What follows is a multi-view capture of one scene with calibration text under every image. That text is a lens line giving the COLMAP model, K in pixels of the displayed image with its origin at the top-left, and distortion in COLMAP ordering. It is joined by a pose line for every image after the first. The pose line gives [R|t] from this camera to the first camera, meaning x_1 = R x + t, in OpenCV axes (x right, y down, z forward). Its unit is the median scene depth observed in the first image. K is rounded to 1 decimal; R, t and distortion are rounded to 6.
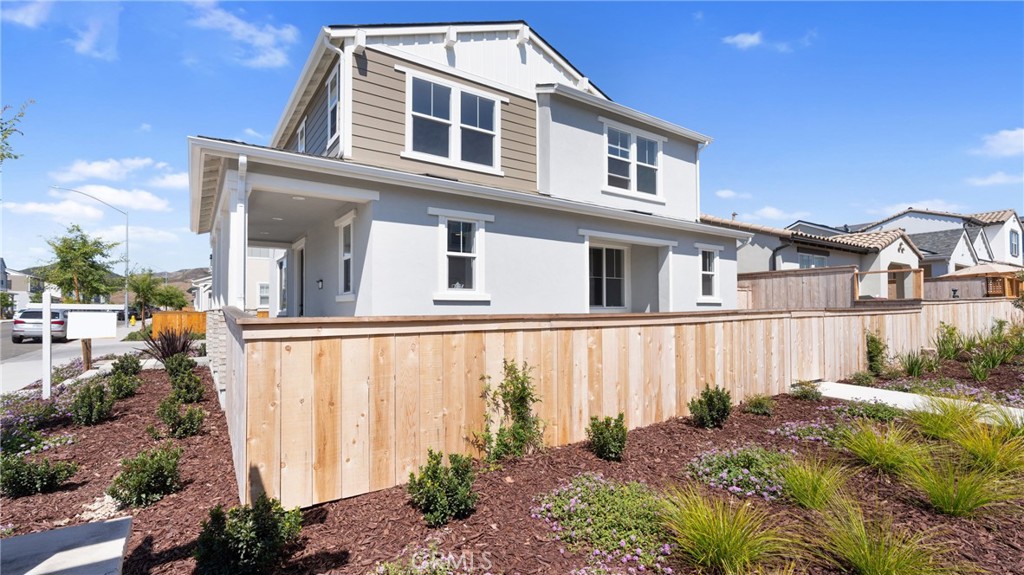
lens RADIAL K [[469.0, 0, 517.0], [0, 469.0, 309.9], [0, 0, 1]] dist [0.000941, 0.000042]
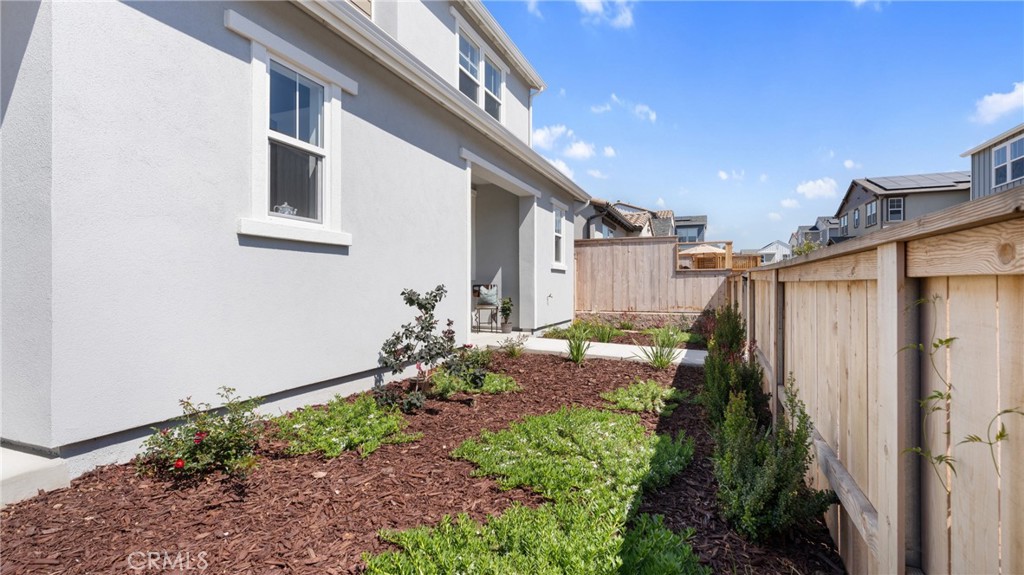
lens RADIAL K [[464.8, 0, 512.0], [0, 464.8, 287.5], [0, 0, 1]] dist [-0.000658, -0.000058]
pose [[0.838680, 0.003236, 0.544615, -0.148685], [-0.005393, 0.999983, 0.002363, 0.019253], [-0.544598, -0.004919, 0.838683, 0.380329]]
